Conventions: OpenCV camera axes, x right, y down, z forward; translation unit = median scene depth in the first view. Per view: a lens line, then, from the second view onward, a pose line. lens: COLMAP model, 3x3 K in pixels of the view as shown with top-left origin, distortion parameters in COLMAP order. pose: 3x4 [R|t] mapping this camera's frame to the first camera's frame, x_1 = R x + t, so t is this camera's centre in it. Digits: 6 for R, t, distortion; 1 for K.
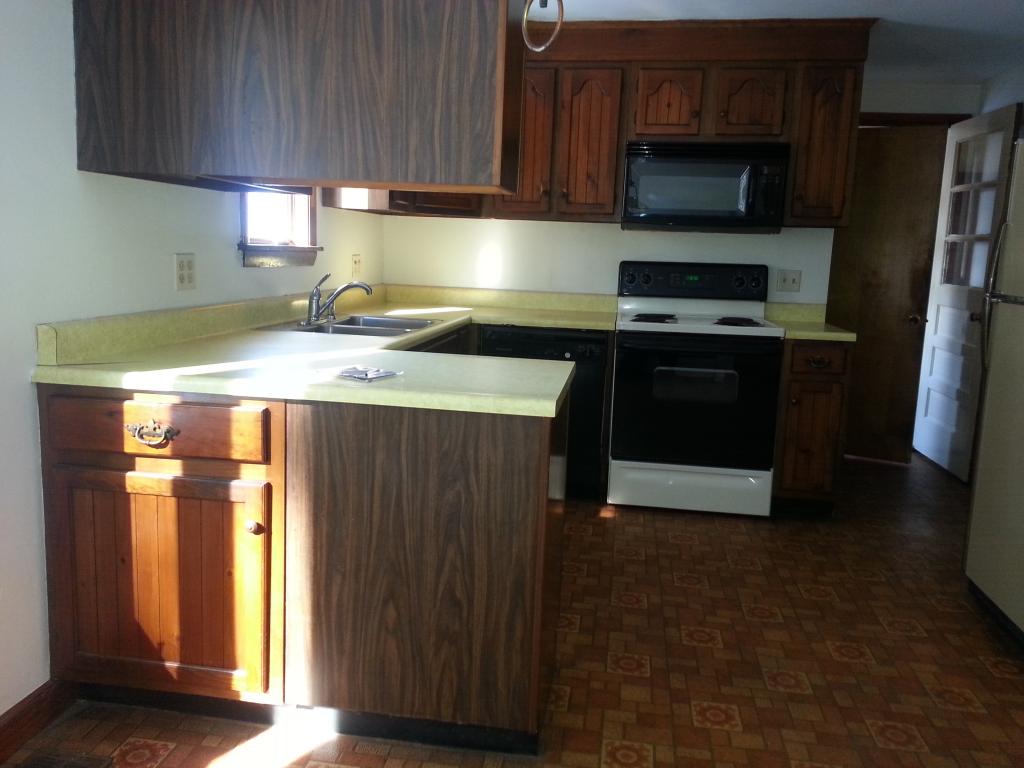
lens RADIAL K [[820.6, 0, 505.3], [0, 820.6, 373.6], [0, 0, 1]] dist [0.068772, -0.056644]
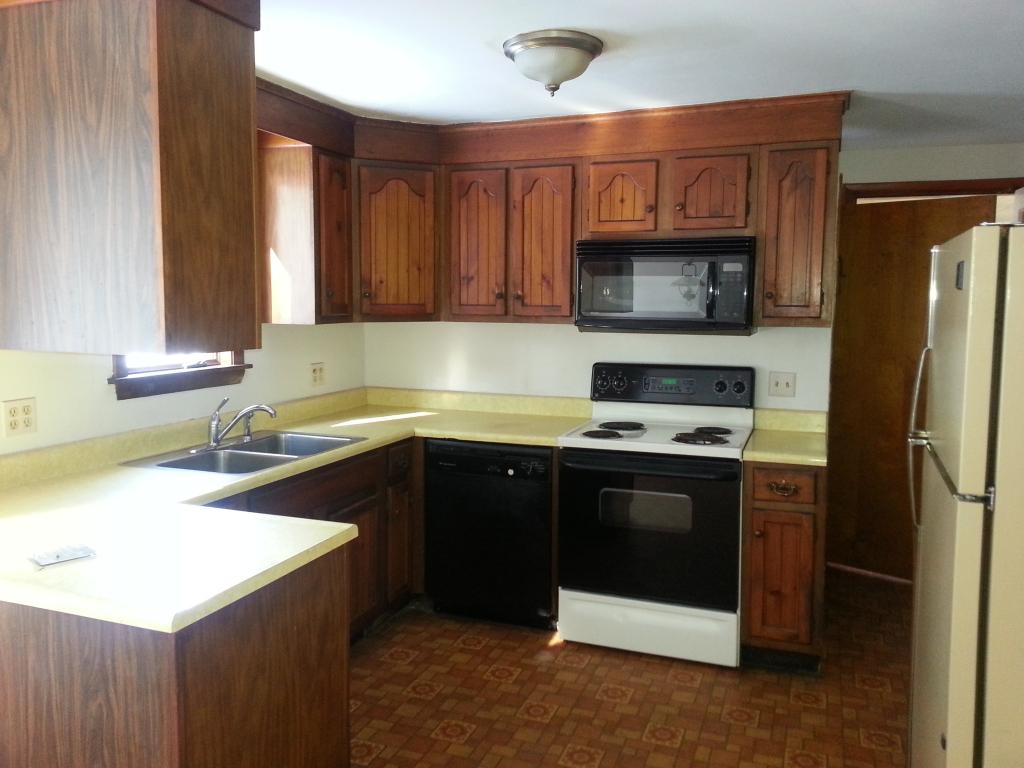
lens RADIAL K [[820.6, 0, 499.8], [0, 820.6, 366.4], [0, 0, 1]] dist [0.068772, -0.056644]
pose [[0.975591, -0.013379, -0.219186, 0.265894], [-0.002358, 0.997447, -0.071377, -0.073904], [0.219581, 0.070151, 0.973069, 0.088074]]
